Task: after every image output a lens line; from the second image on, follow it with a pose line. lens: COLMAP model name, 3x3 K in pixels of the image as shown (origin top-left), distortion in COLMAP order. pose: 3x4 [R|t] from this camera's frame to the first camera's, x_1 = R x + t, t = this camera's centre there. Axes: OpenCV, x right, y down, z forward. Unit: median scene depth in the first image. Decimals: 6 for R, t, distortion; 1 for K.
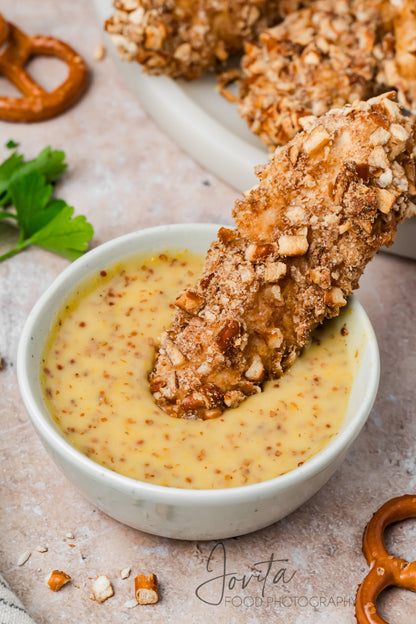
lens RADIAL K [[2555.8, 0, 208.0], [0, 2555.8, 312.0], [0, 0, 1]] dist [0.007004, 0.192802]
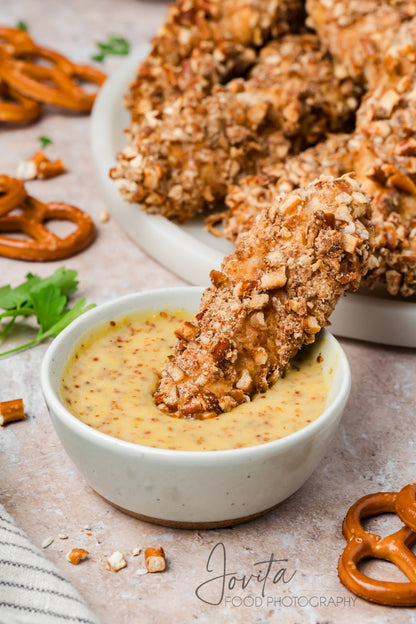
lens RADIAL K [[2555.8, 0, 208.0], [0, 2555.8, 312.0], [0, 0, 1]] dist [0.007004, 0.192802]
pose [[0.999694, -0.021853, 0.011627, -0.011047], [0.024302, 0.955750, -0.293173, 0.332133], [-0.004706, 0.293366, 0.955989, -0.124703]]
